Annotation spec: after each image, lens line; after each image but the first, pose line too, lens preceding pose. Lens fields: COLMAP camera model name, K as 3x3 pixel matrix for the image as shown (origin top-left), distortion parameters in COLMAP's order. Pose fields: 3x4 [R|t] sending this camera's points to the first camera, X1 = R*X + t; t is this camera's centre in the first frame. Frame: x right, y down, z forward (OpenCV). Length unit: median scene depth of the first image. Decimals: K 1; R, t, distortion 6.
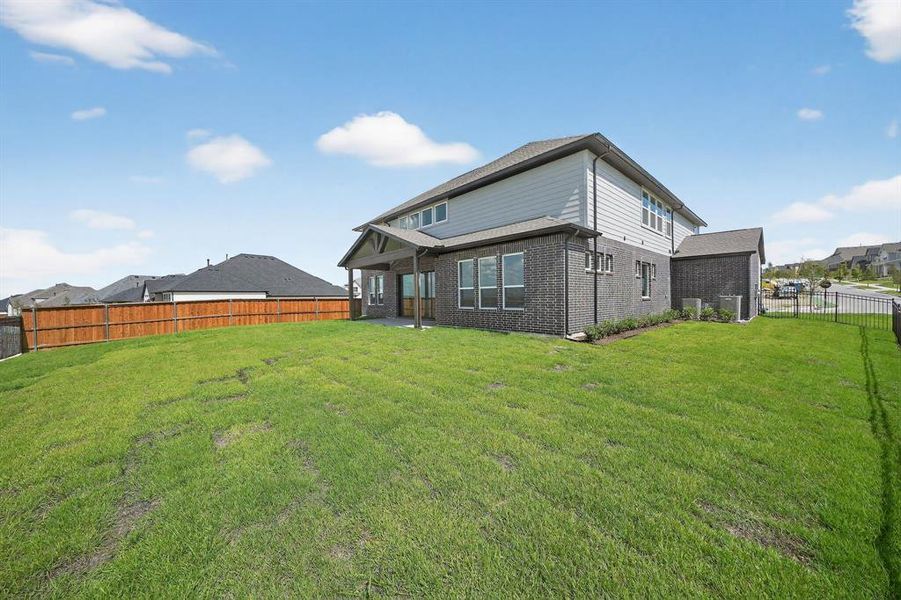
lens RADIAL K [[329.5, 0, 450.5], [0, 329.5, 300.0], [0, 0, 1]] dist [-0.000531, 0.000040]
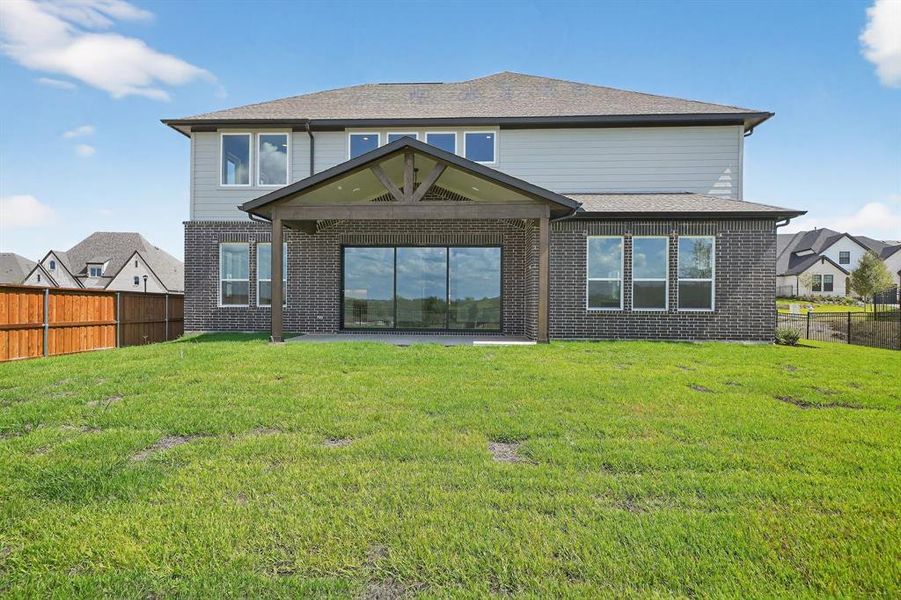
lens RADIAL K [[329.5, 0, 450.5], [0, 329.5, 300.0], [0, 0, 1]] dist [-0.000531, 0.000040]
pose [[0.668911, -0.007843, 0.743301, -0.605328], [-0.004407, 0.999885, 0.014517, -0.002096], [-0.743329, -0.012987, 0.668800, 0.776550]]
